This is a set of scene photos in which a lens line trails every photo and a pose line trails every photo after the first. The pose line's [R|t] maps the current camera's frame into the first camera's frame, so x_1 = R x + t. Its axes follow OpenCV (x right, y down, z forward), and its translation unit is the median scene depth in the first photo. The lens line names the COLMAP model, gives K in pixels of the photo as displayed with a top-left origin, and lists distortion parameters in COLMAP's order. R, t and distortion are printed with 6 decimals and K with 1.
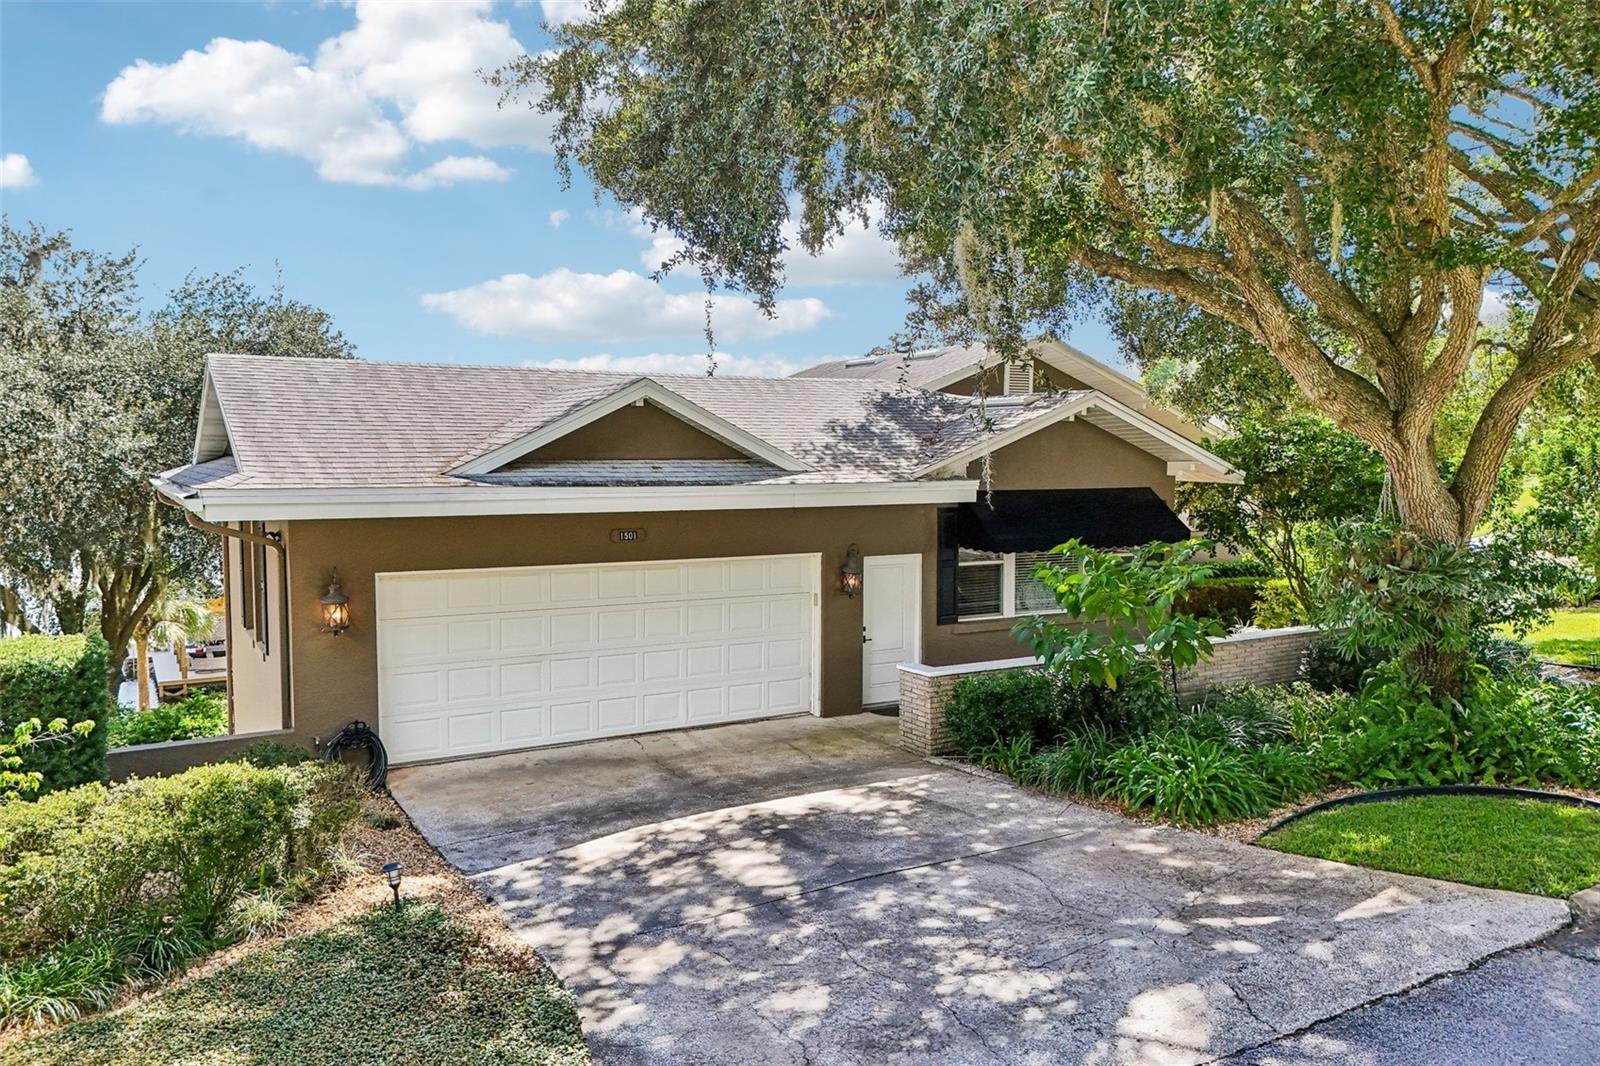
lens RADIAL K [[1171.3, 0, 800.9], [0, 1171.3, 527.9], [0, 0, 1]] dist [0.043876, -0.017431]
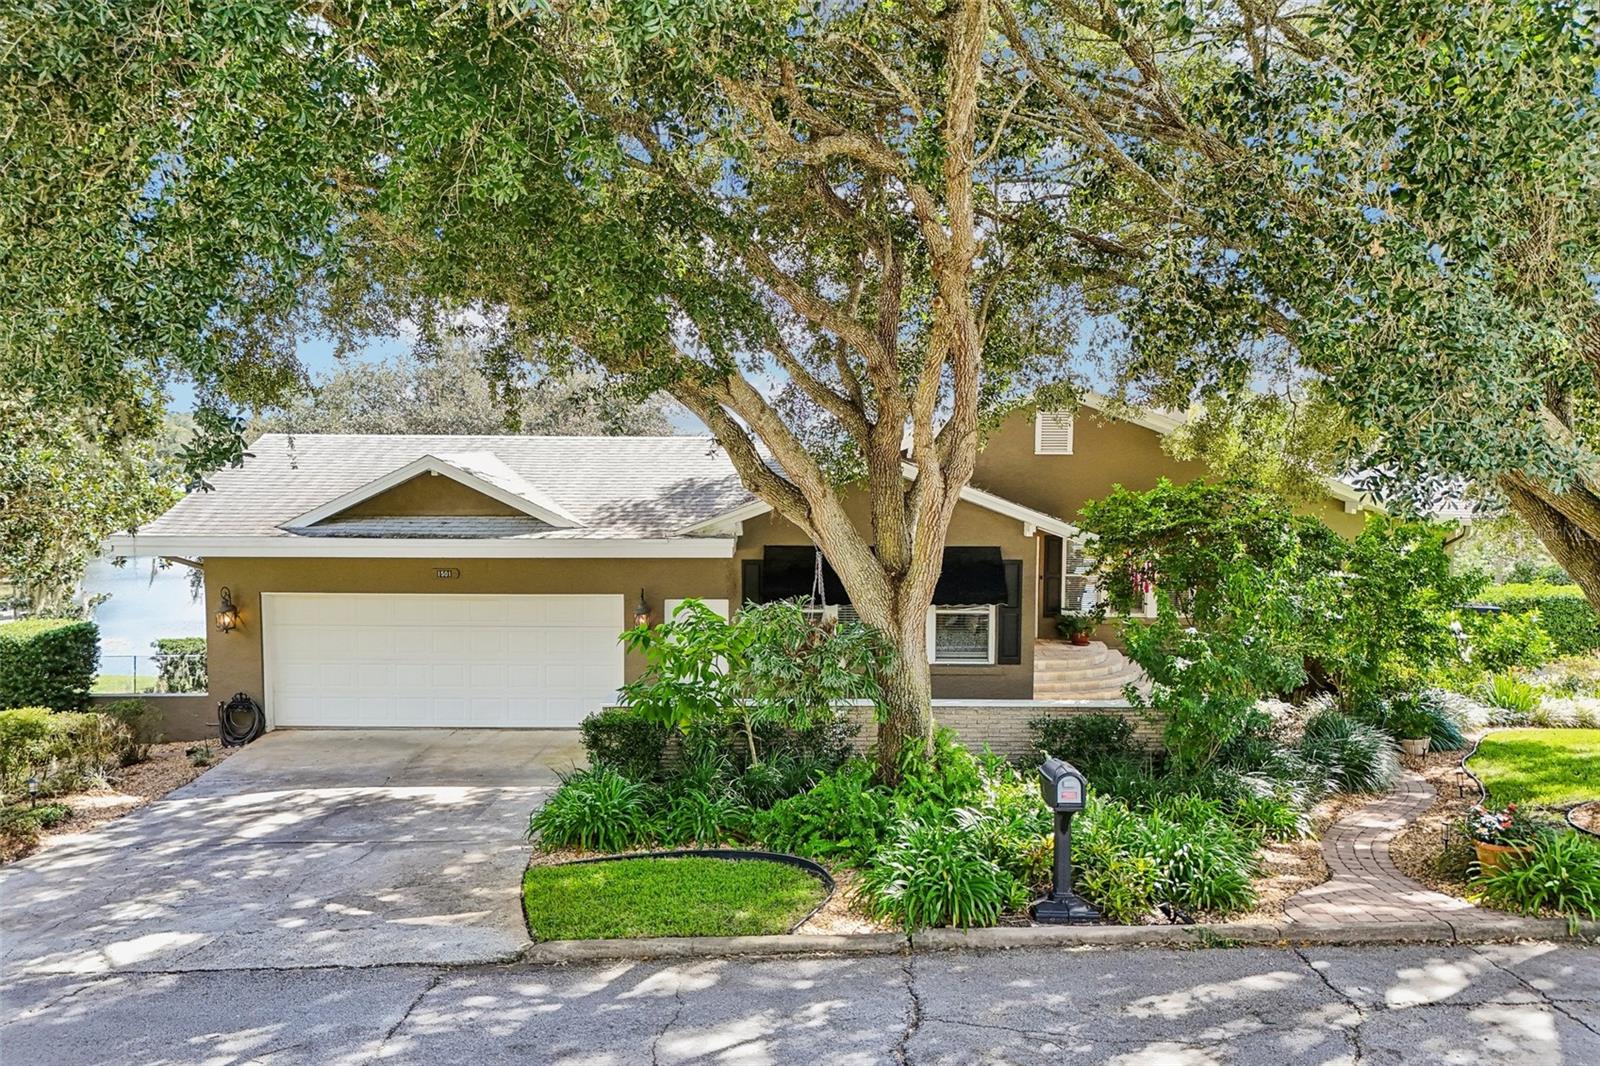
lens RADIAL K [[1171.3, 0, 805.9], [0, 1171.3, 535.1], [0, 0, 1]] dist [0.043876, -0.017431]
pose [[0.859454, 0.034060, -0.510078, 1.153961], [-0.033893, 0.999379, 0.009626, -0.084067], [0.510089, 0.009015, 0.860074, 0.113353]]
